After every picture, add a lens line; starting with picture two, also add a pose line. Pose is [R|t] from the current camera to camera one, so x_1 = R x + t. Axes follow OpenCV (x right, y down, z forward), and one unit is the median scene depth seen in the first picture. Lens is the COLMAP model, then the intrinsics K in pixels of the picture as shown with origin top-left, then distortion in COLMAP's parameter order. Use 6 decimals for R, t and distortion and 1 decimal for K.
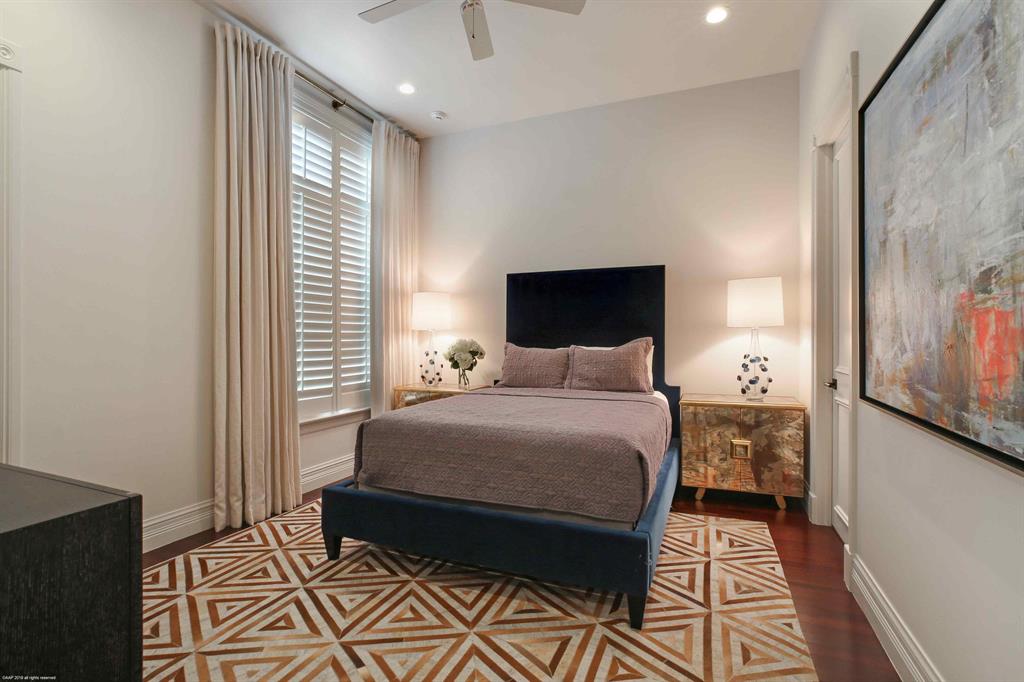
lens RADIAL K [[479.8, 0, 513.0], [0, 479.8, 350.3], [0, 0, 1]] dist [-0.019951, -0.000361]
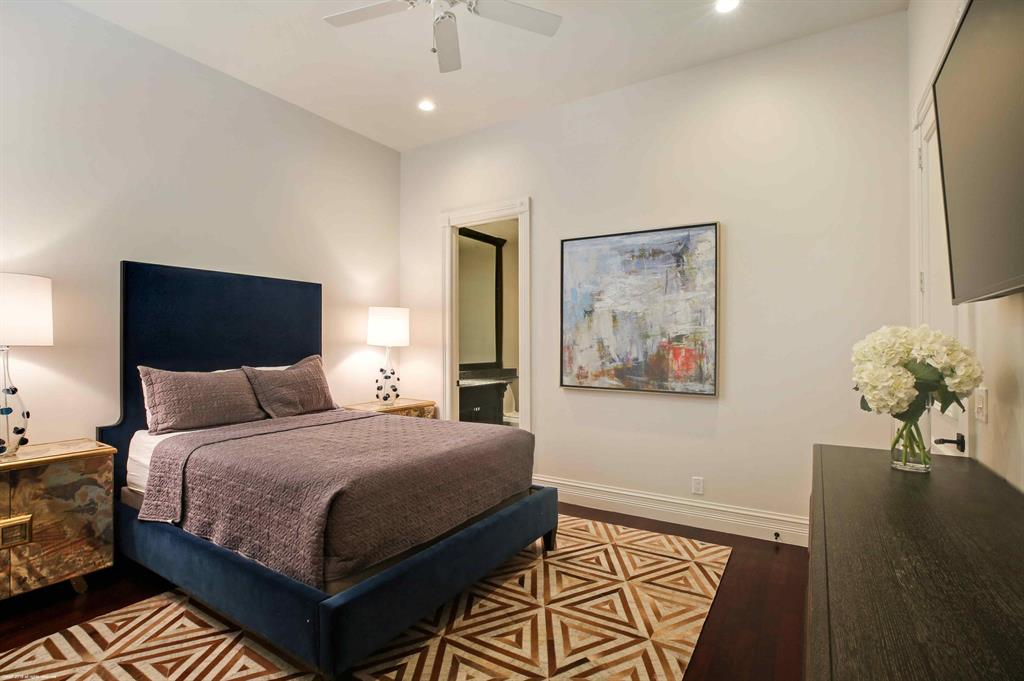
lens RADIAL K [[495.4, 0, 512.0], [0, 495.4, 340.5], [0, 0, 1]] dist [-0.000486, -0.000203]
pose [[0.170945, 0.010791, 0.985221, -1.237877], [0.025777, 0.999549, -0.015421, -0.057264], [-0.984943, 0.028032, 0.170590, 0.785072]]
